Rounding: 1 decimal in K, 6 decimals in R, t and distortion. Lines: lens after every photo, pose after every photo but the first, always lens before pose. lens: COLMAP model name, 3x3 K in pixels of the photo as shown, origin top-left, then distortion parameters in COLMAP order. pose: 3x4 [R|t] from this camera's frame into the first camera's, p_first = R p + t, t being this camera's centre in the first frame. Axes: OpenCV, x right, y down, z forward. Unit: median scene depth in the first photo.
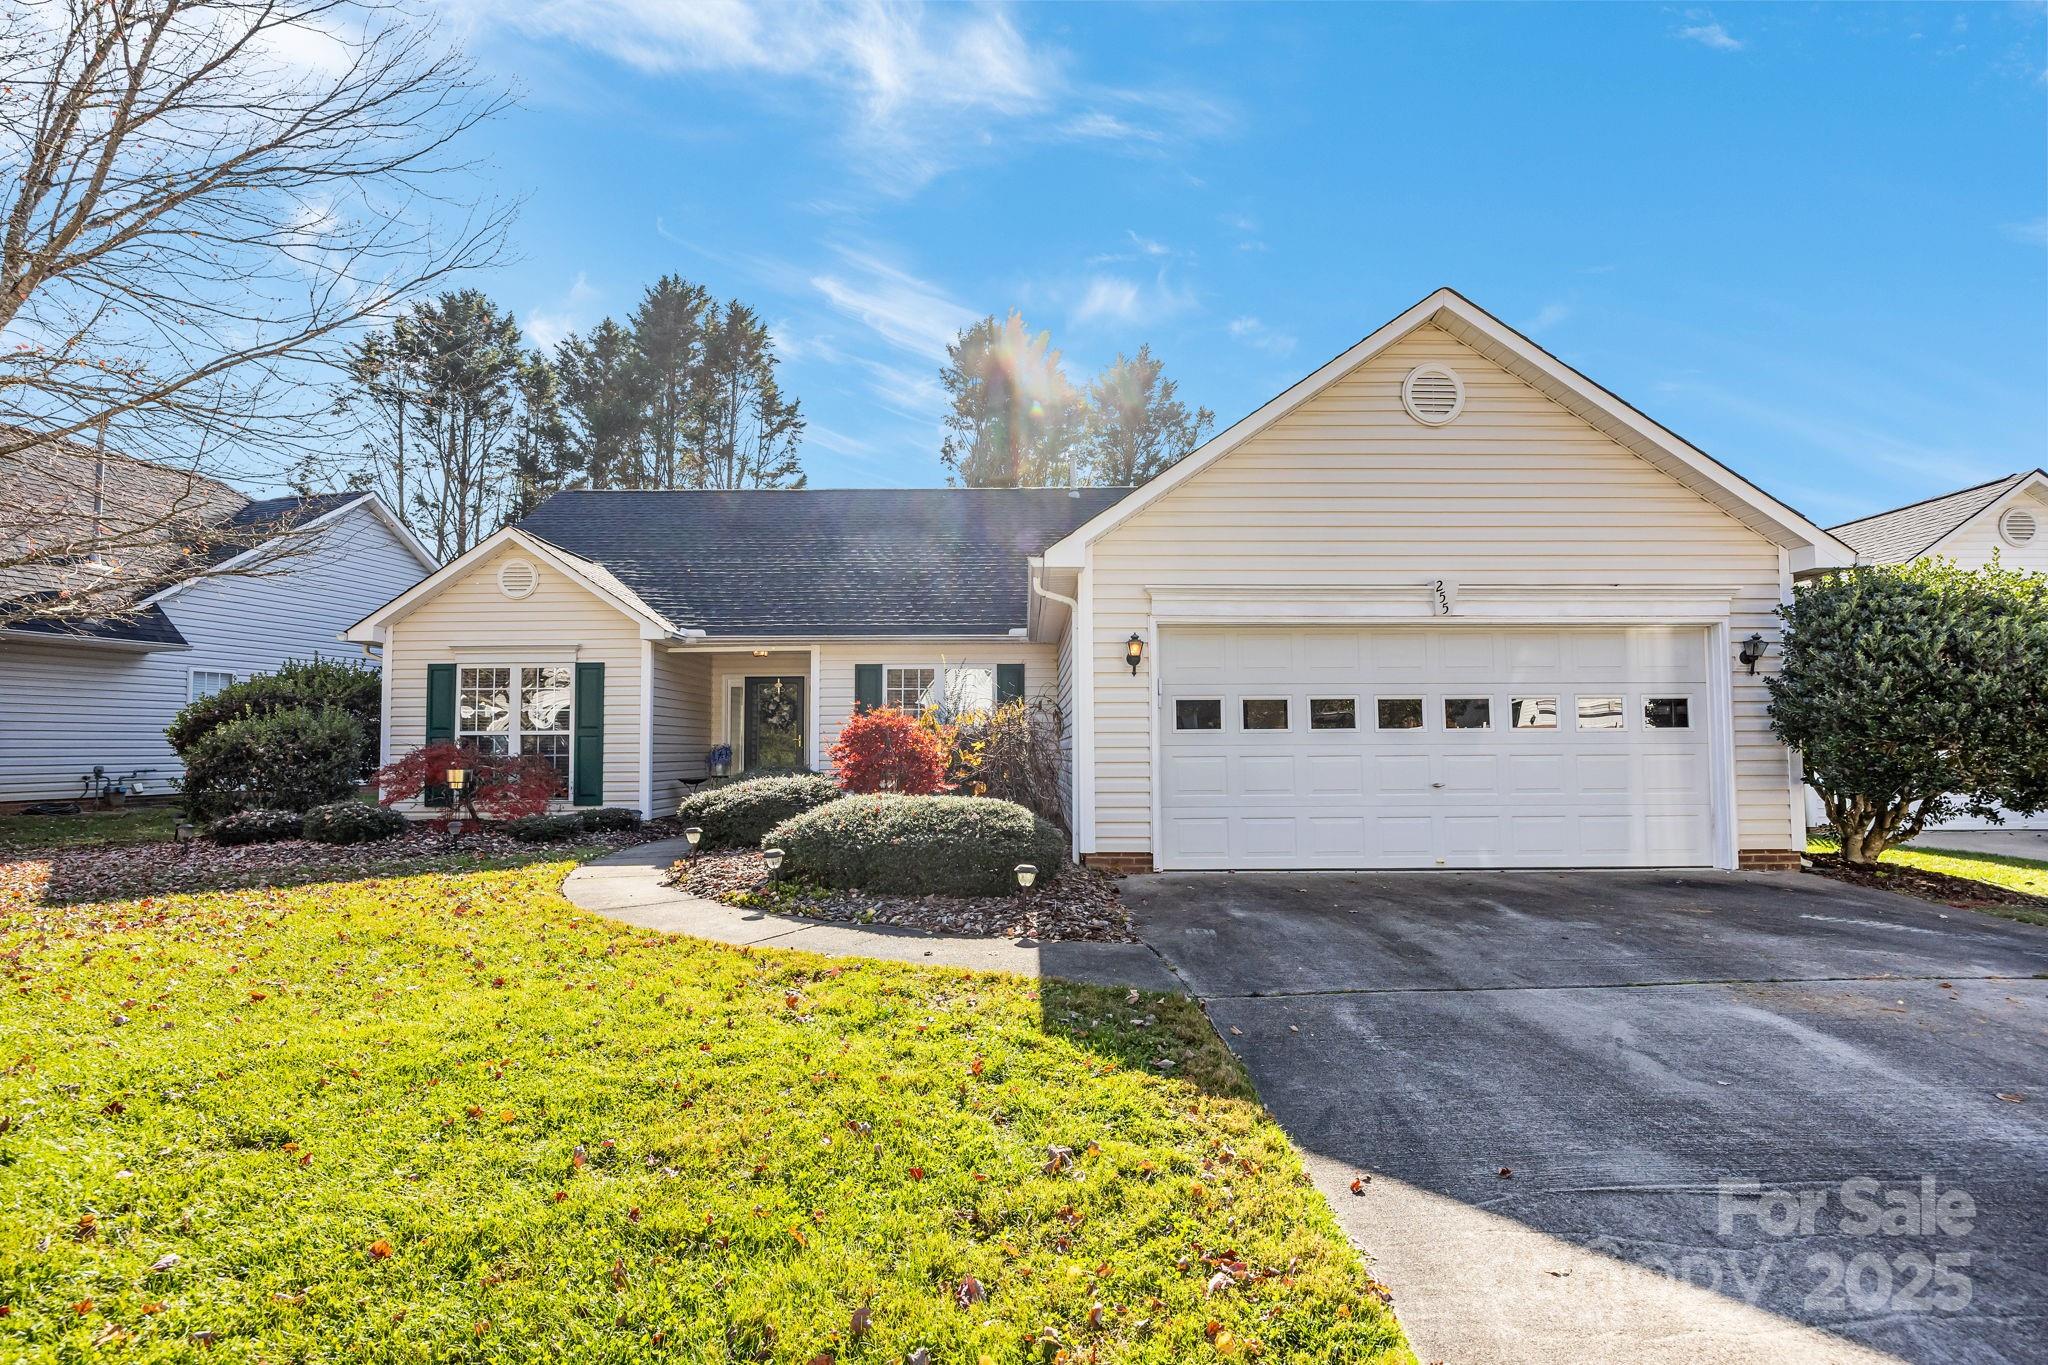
lens RADIAL K [[820.7, 0, 1012.2], [0, 820.7, 697.6], [0, 0, 1]] dist [-0.000779, -0.000127]
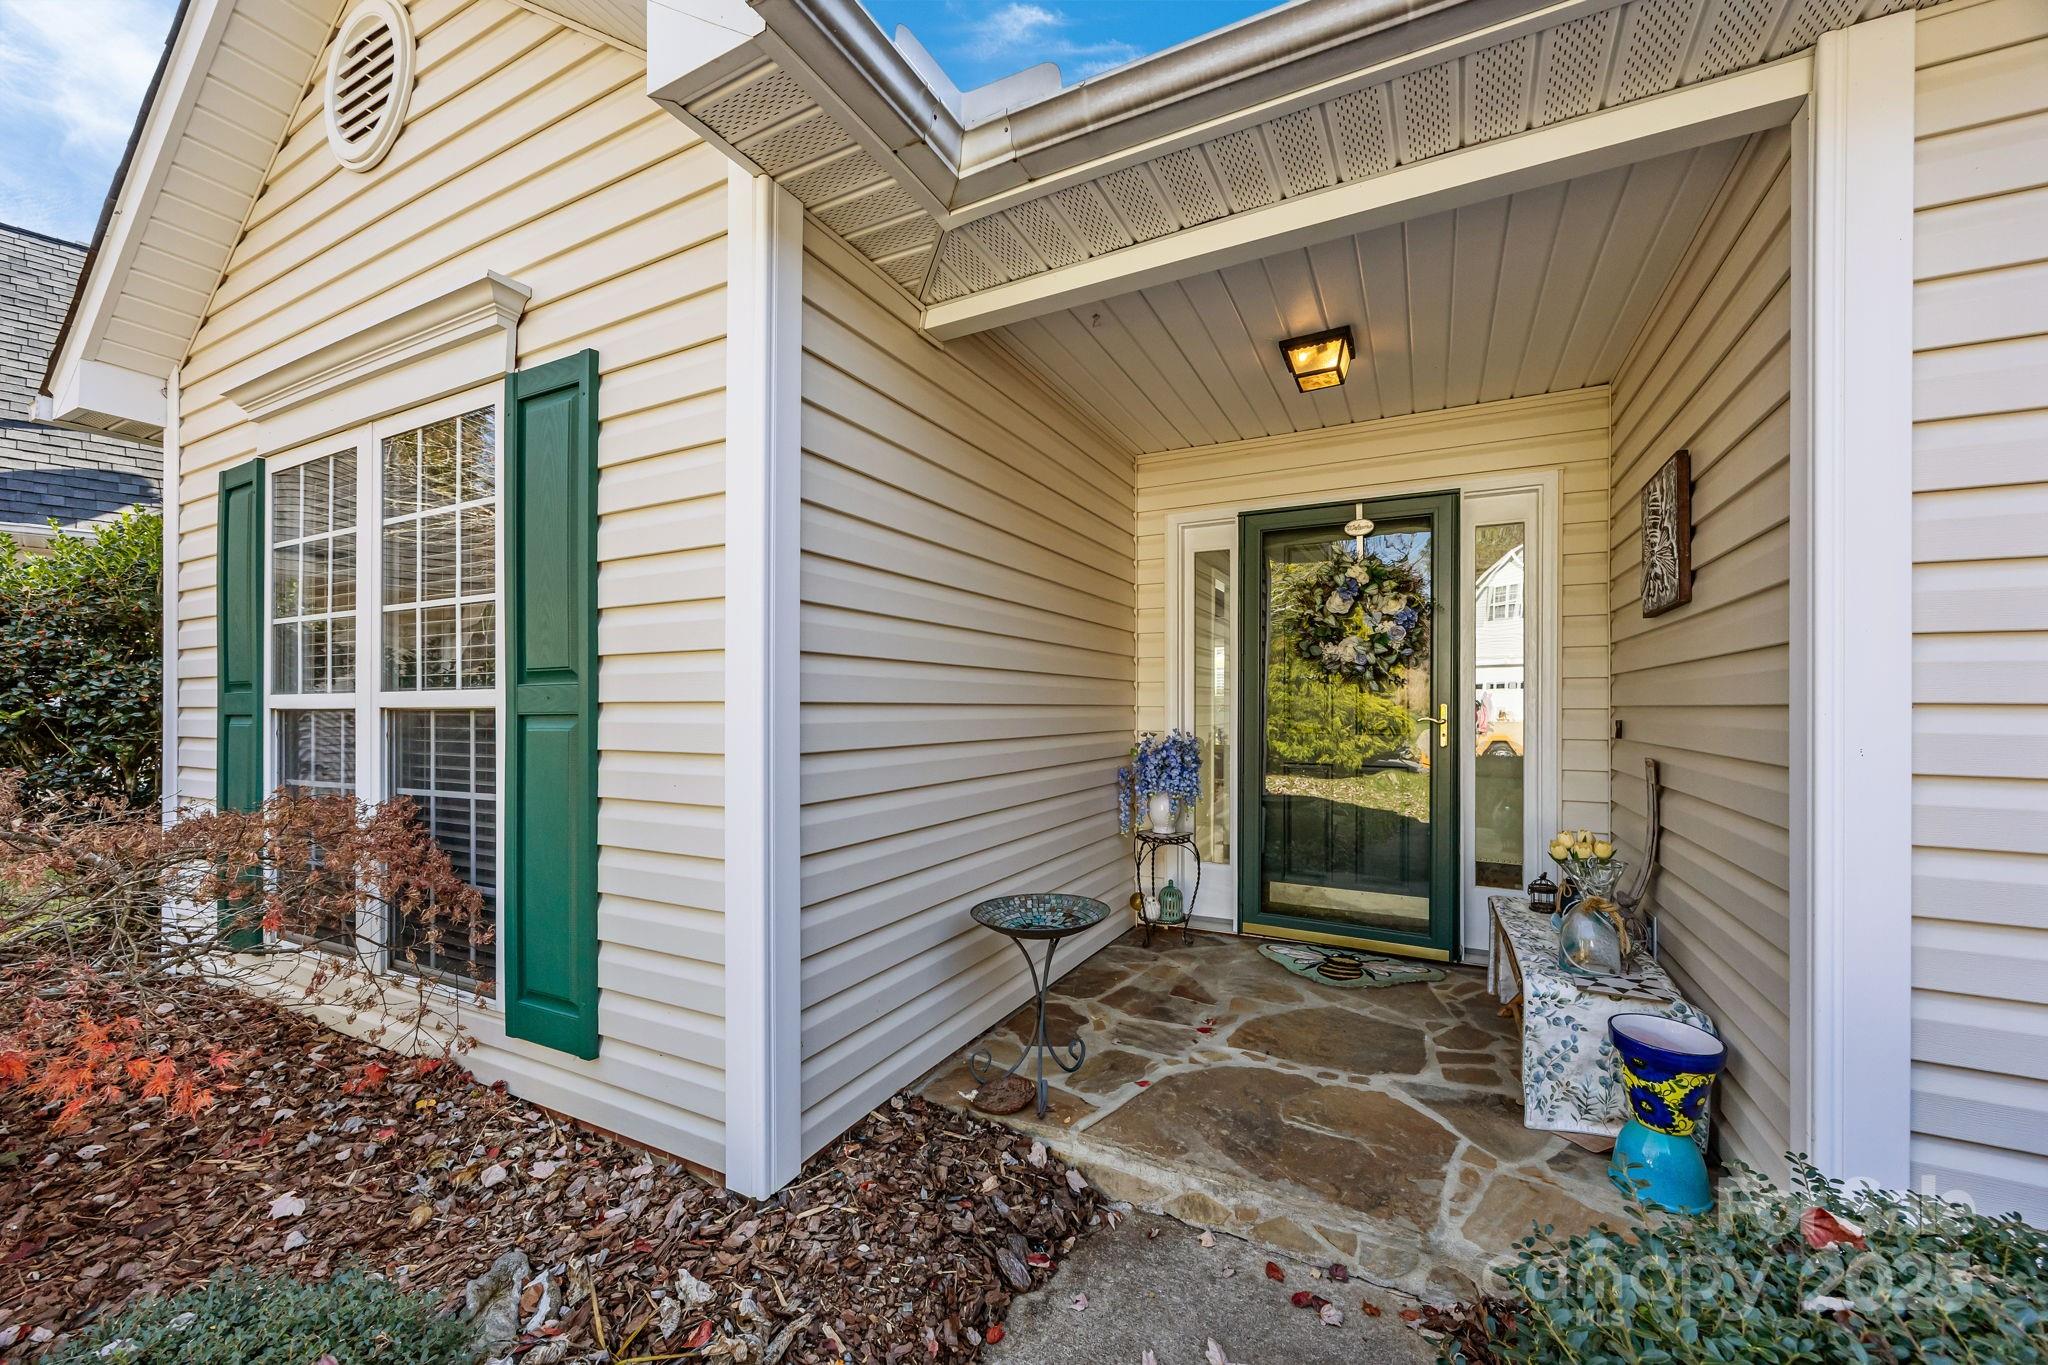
lens RADIAL K [[793.9, 0, 1023.2], [0, 793.9, 698.1], [0, 0, 1]] dist [-0.001962, -0.000410]
pose [[0.862328, 0.001300, -0.506349, -0.249909], [0.022431, 0.998917, 0.040766, 0.029874], [0.505853, -0.046511, 0.861365, 0.715912]]
